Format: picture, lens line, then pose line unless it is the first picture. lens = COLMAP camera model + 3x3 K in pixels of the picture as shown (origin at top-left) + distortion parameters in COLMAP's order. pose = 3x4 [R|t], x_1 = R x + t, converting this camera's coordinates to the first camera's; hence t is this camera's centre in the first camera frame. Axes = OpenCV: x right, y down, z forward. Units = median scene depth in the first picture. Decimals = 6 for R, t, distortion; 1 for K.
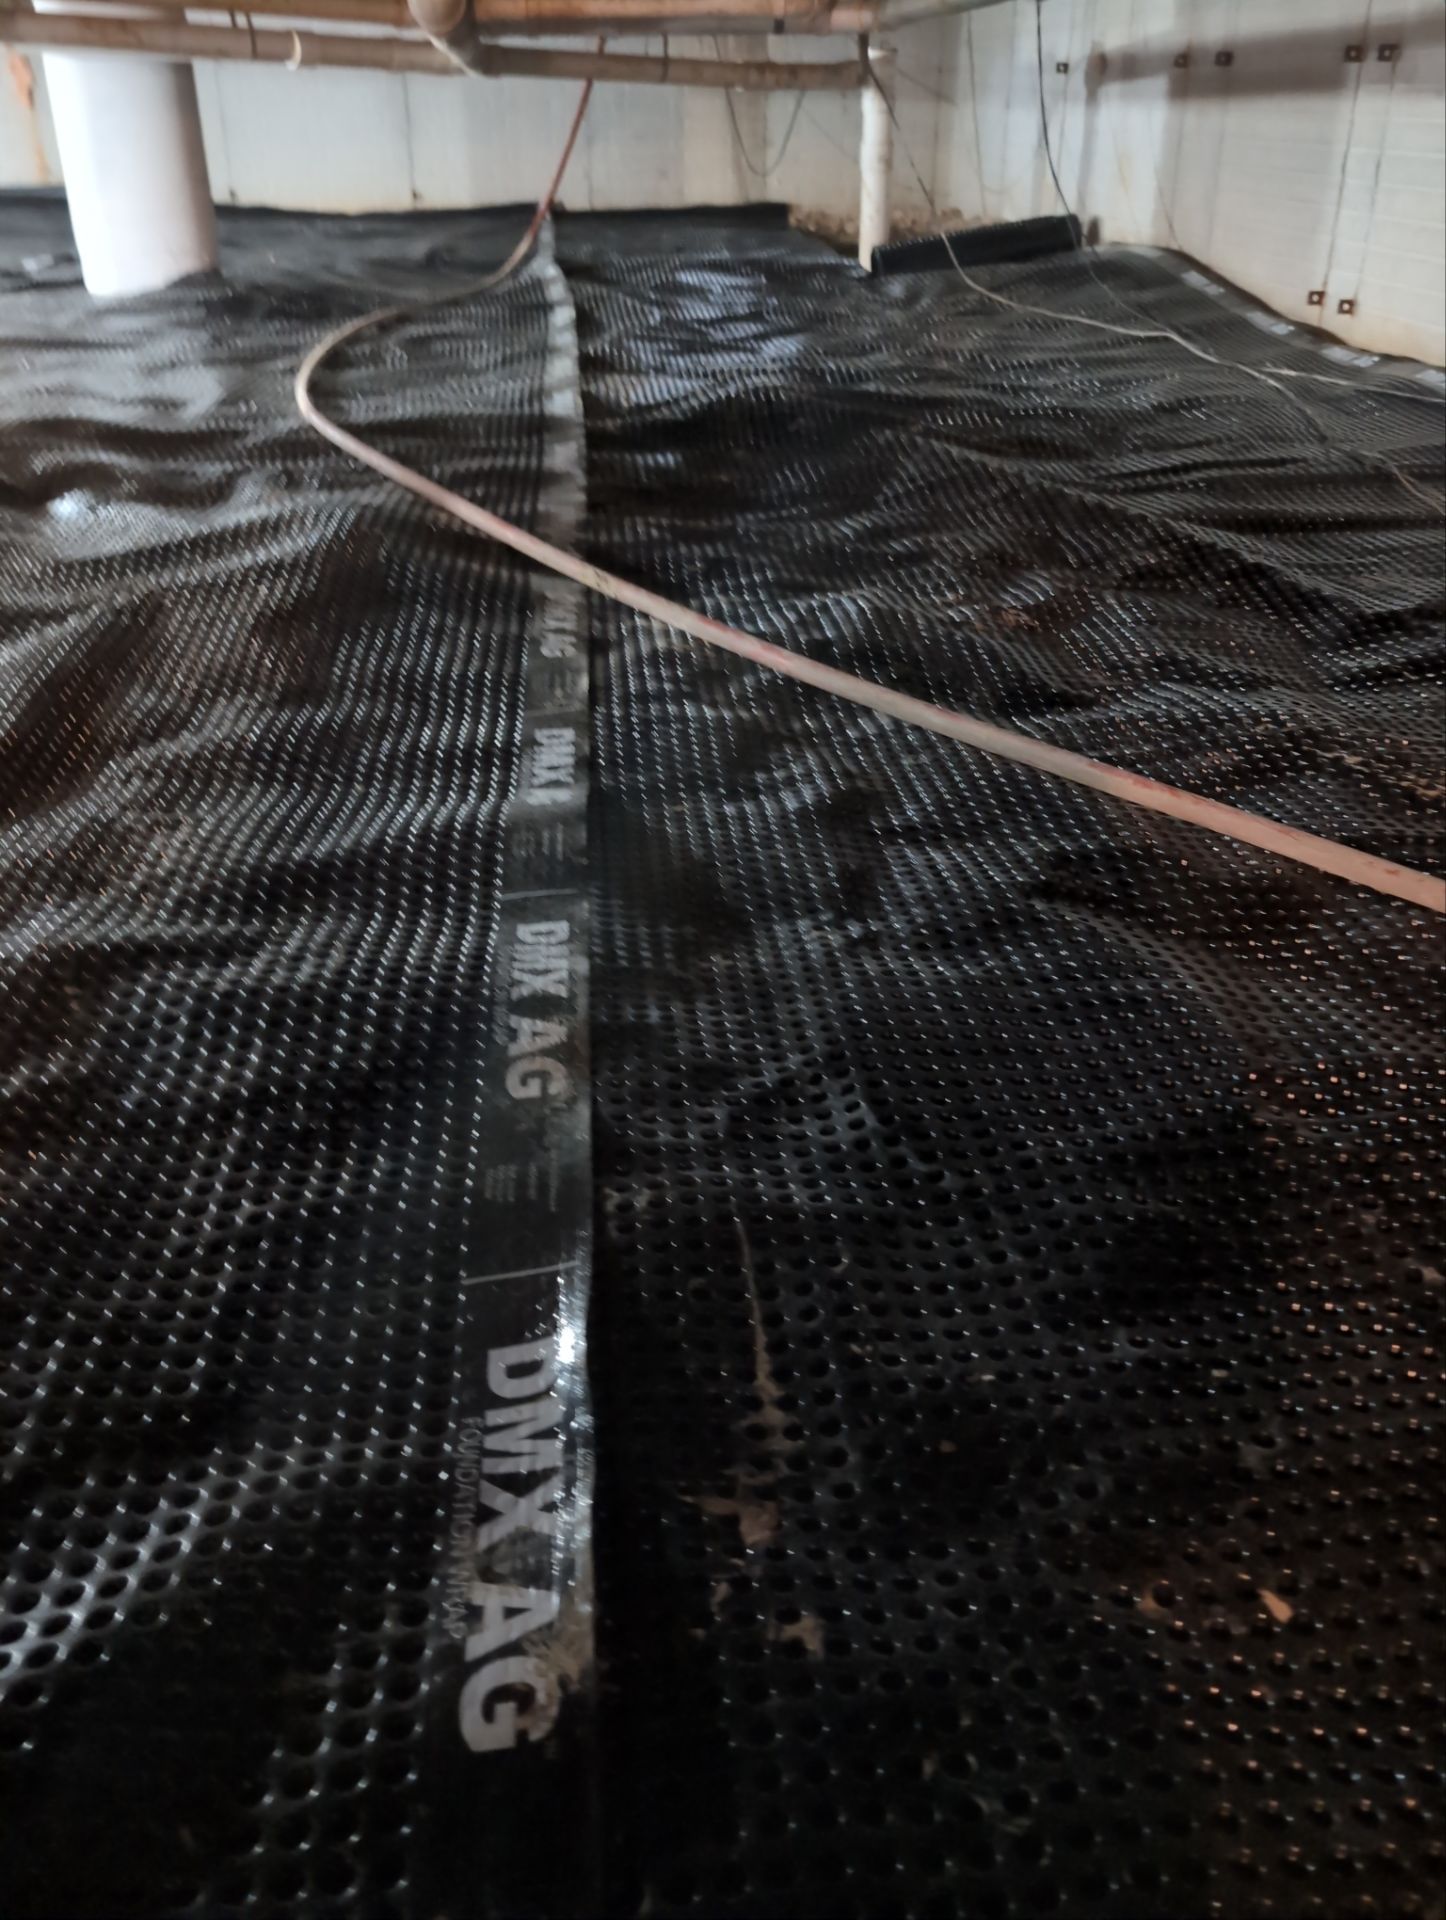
lens RADIAL K [[1641.2, 0, 723.0], [0, 1641.2, 960.0], [0, 0, 1]] dist [0.010426, -0.006970]
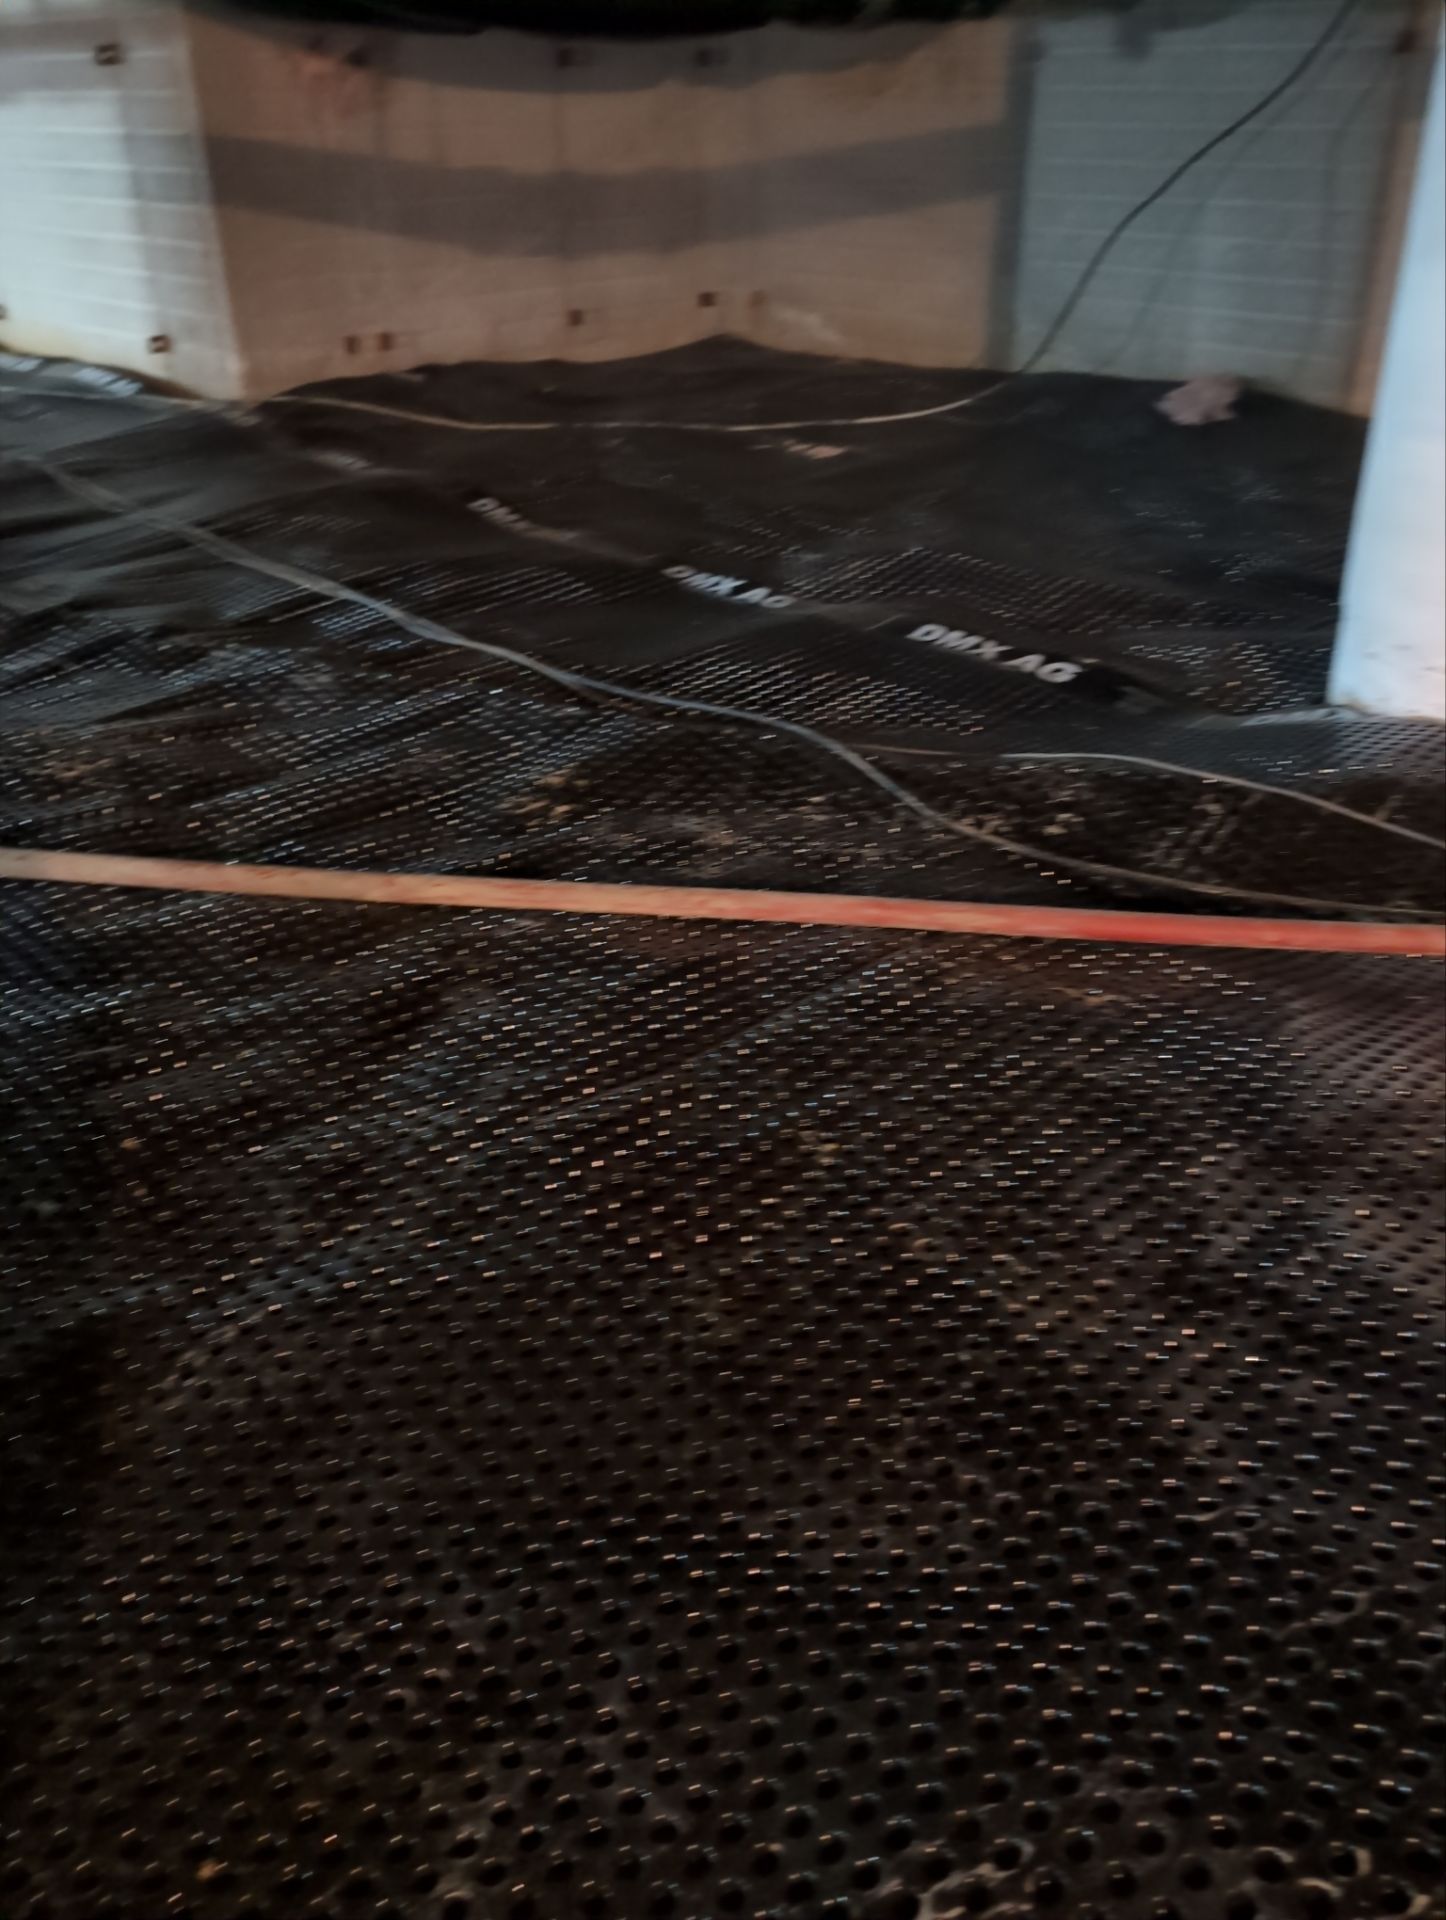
lens RADIAL K [[1619.4, 0, 732.2], [0, 1619.4, 960.2], [0, 0, 1]] dist [0.017816, -0.013527]
pose [[0.774695, -0.312868, 0.549510, 0.100656], [0.308077, 0.945650, 0.104090, 0.025687], [-0.552210, 0.088653, 0.828978, -0.077752]]
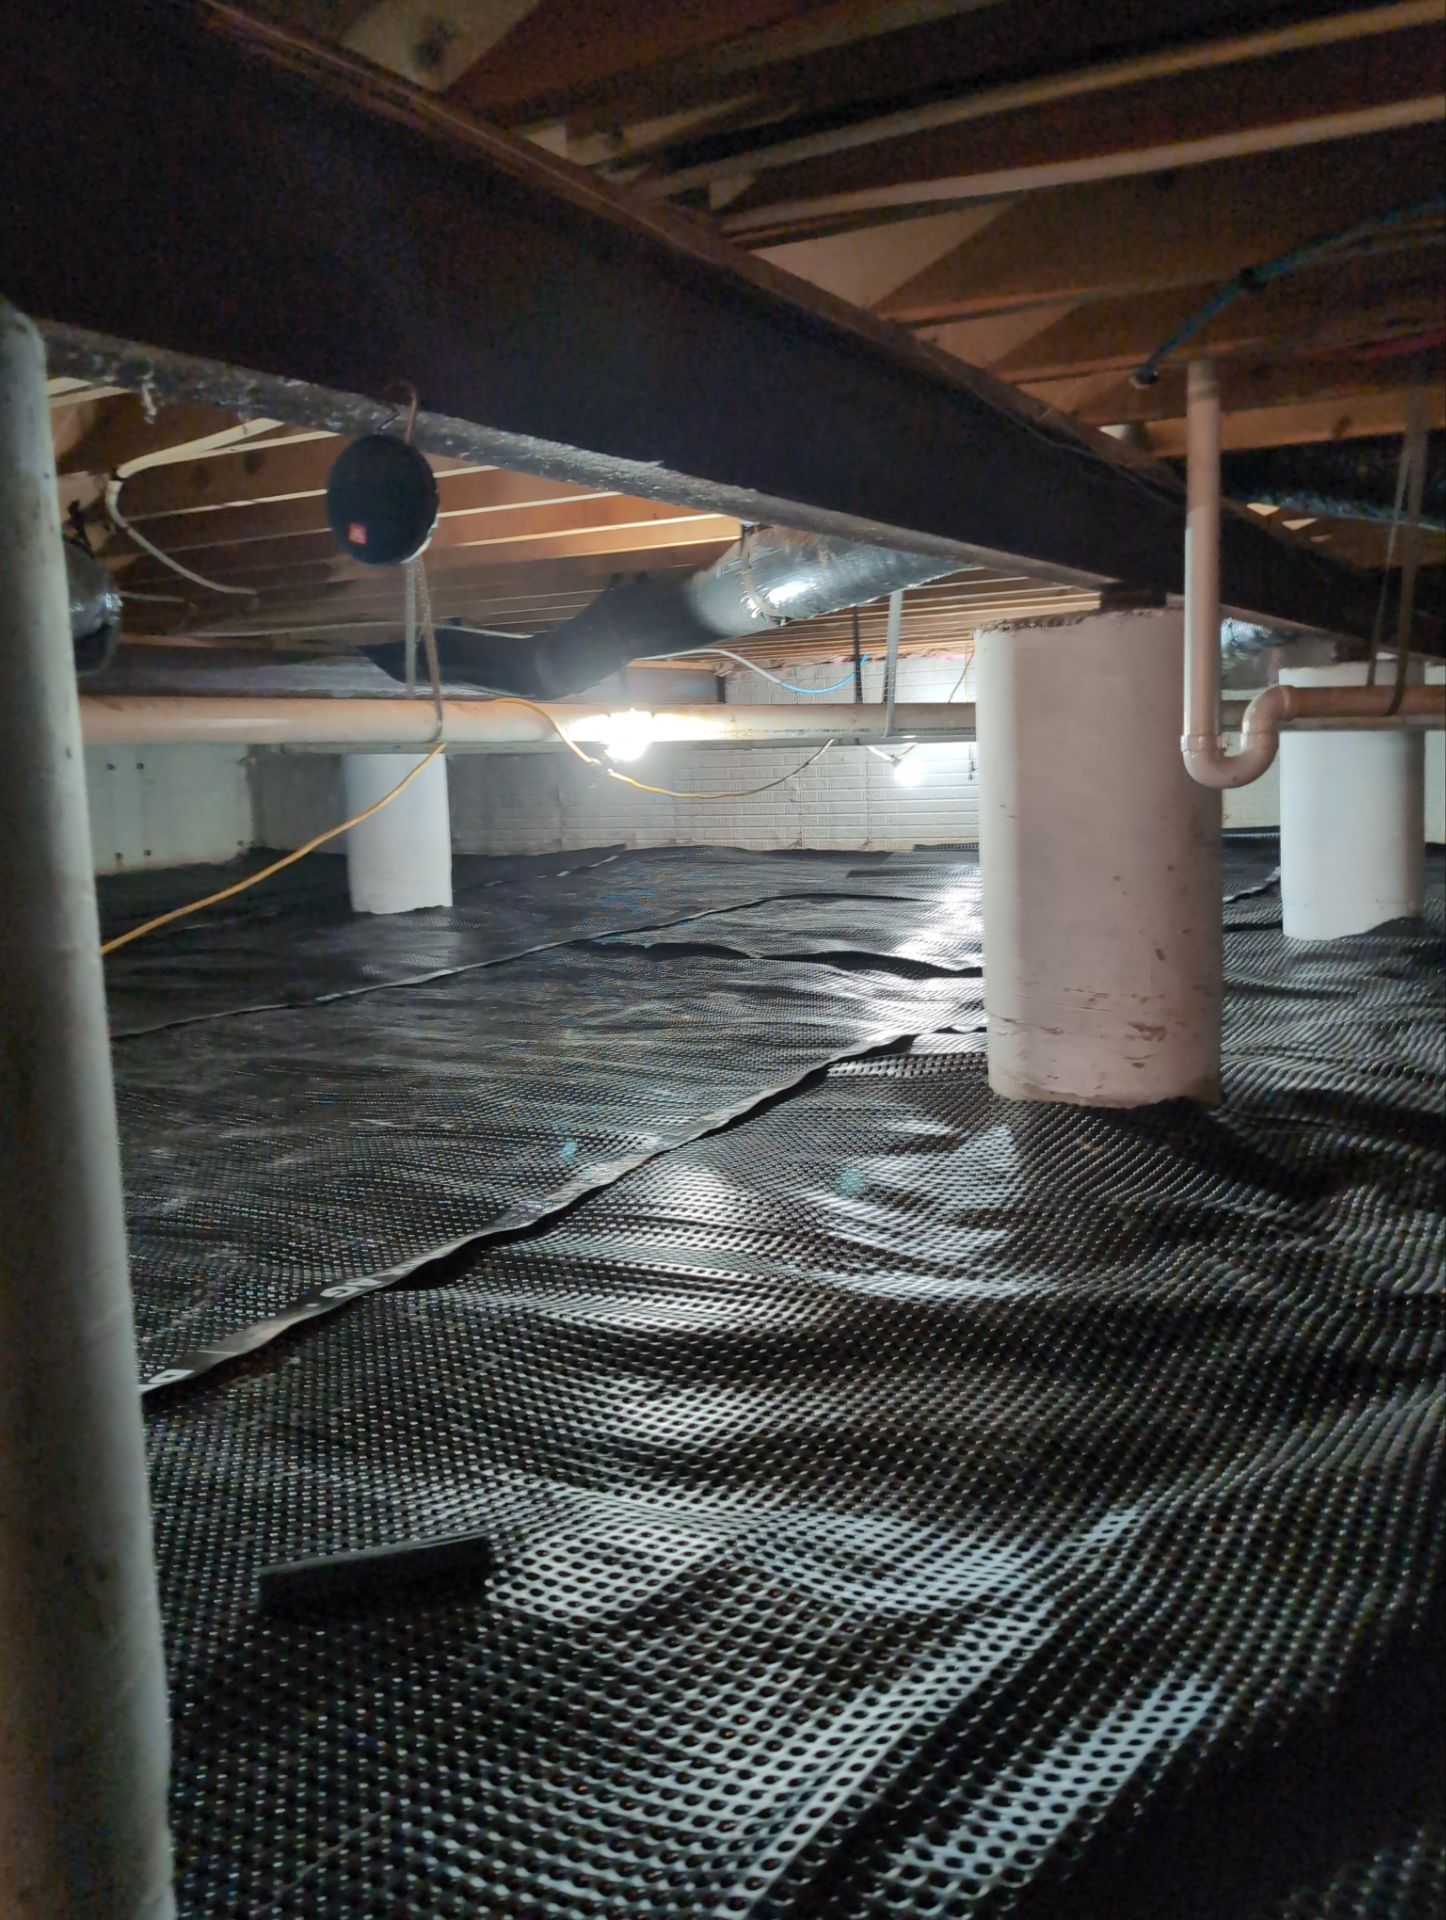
lens RADIAL K [[1619.4, 0, 732.2], [0, 1619.4, 960.2], [0, 0, 1]] dist [0.017816, -0.013527]
pose [[0.817285, 0.022263, -0.575803, -0.209994], [-0.216764, 0.937736, -0.271414, -0.105464], [0.533908, 0.346636, 0.771223, 0.095185]]
